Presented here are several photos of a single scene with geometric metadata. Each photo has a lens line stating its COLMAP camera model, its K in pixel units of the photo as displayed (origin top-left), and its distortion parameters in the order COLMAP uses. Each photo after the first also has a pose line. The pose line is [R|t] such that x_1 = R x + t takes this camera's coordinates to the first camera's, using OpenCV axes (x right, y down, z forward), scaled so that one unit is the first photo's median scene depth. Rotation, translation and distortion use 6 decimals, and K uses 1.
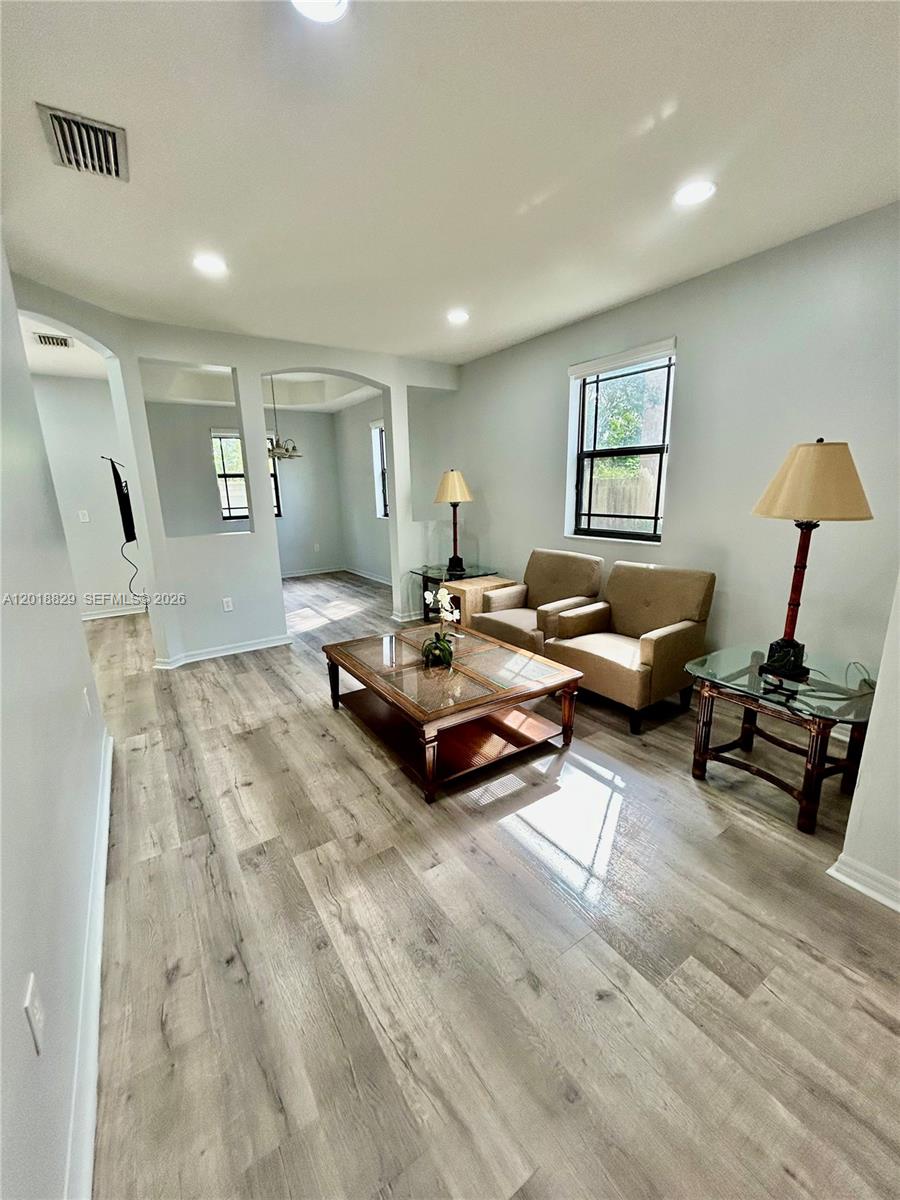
lens RADIAL K [[483.3, 0, 450.0], [0, 483.3, 600.0], [0, 0, 1]] dist [-0.017669, 0.009187]
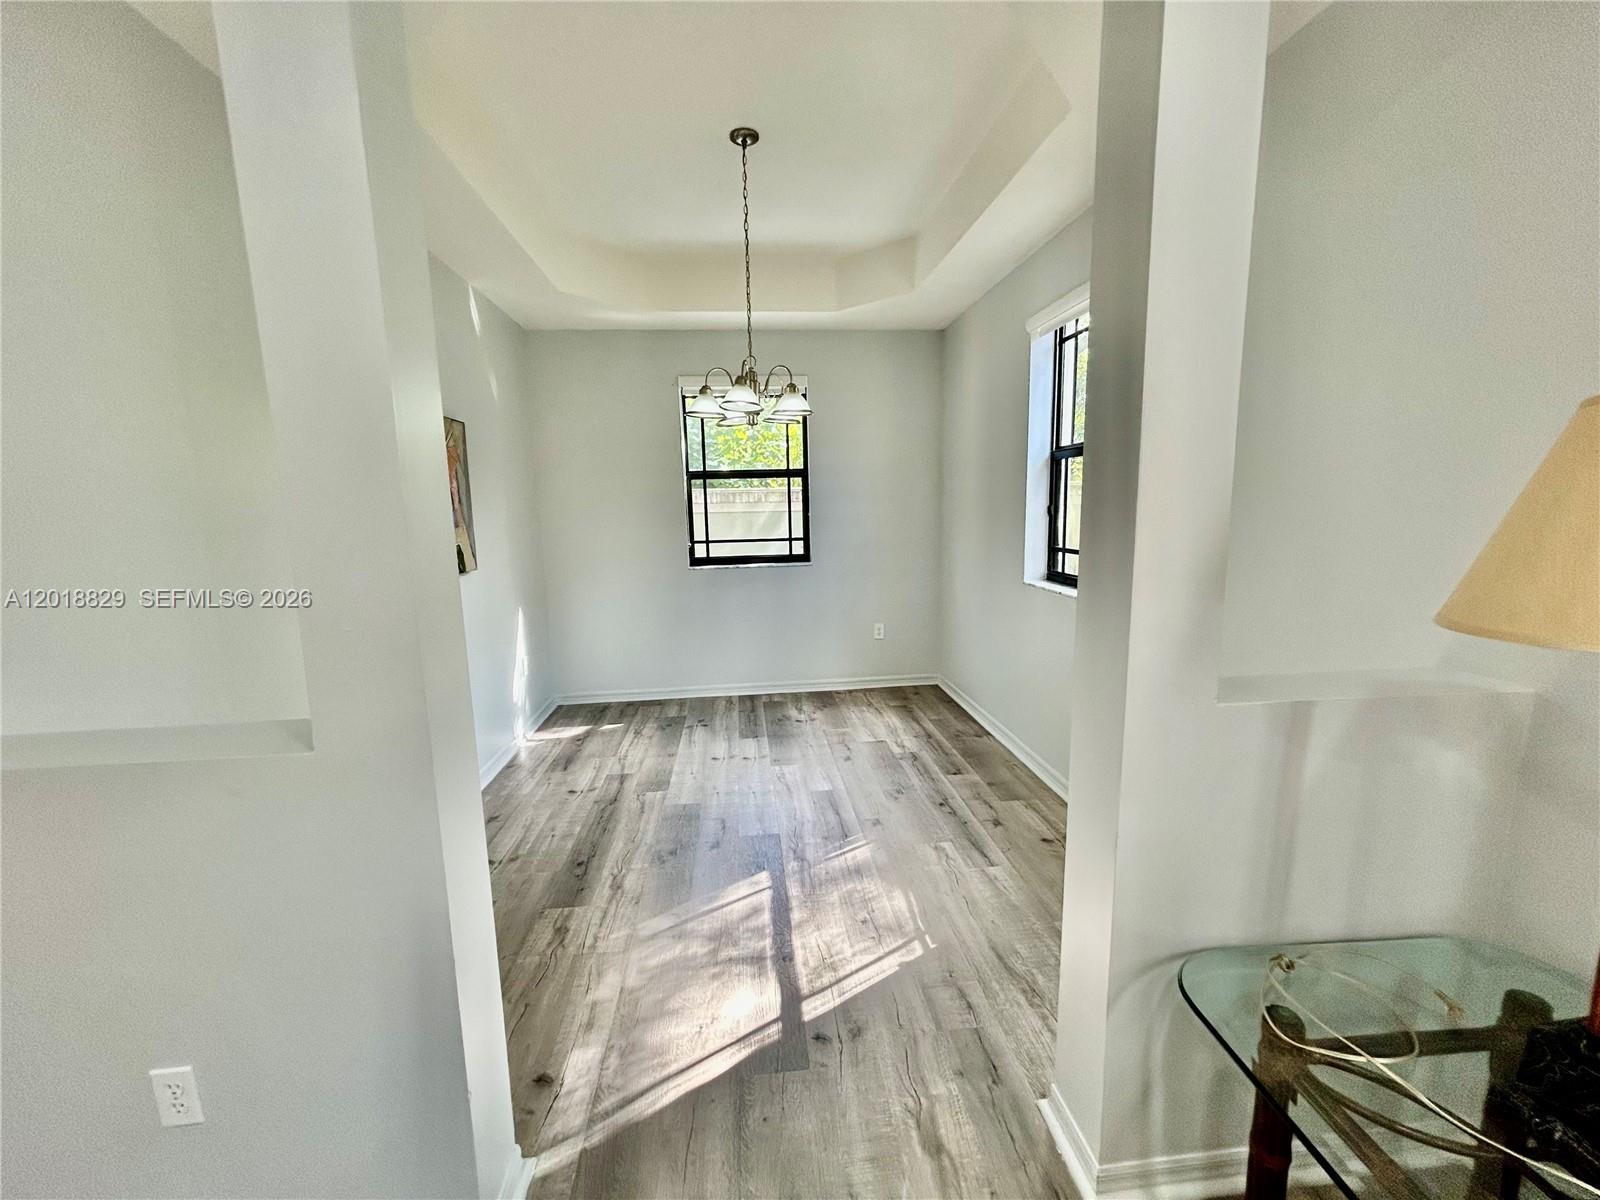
lens RADIAL K [[639.1, 0, 800.0], [0, 639.1, 600.0], [0, 0, 1]] dist [-0.008420, 0.000376]
pose [[0.881049, 0.073782, -0.467235, -0.162714], [-0.104869, 0.993647, -0.040840, -0.261477], [0.461254, 0.084981, 0.883189, 1.091939]]
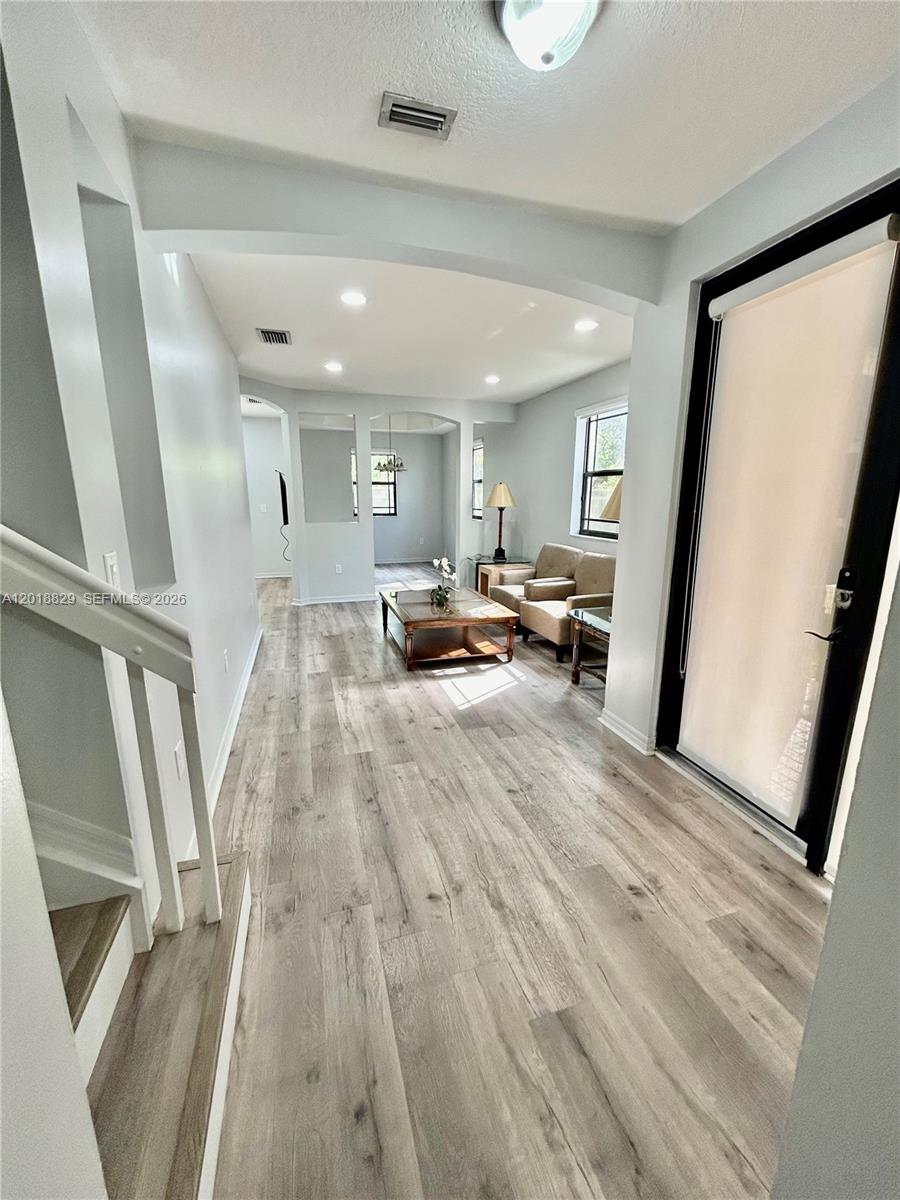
lens RADIAL K [[479.3, 0, 450.0], [0, 479.3, 600.0], [0, 0, 1]] dist [-0.008420, 0.000376]
pose [[0.958066, 0.085296, -0.273557, 0.372037], [-0.088702, 0.996058, -0.000084, 0.094781], [0.272472, 0.024345, 0.961856, -0.444156]]
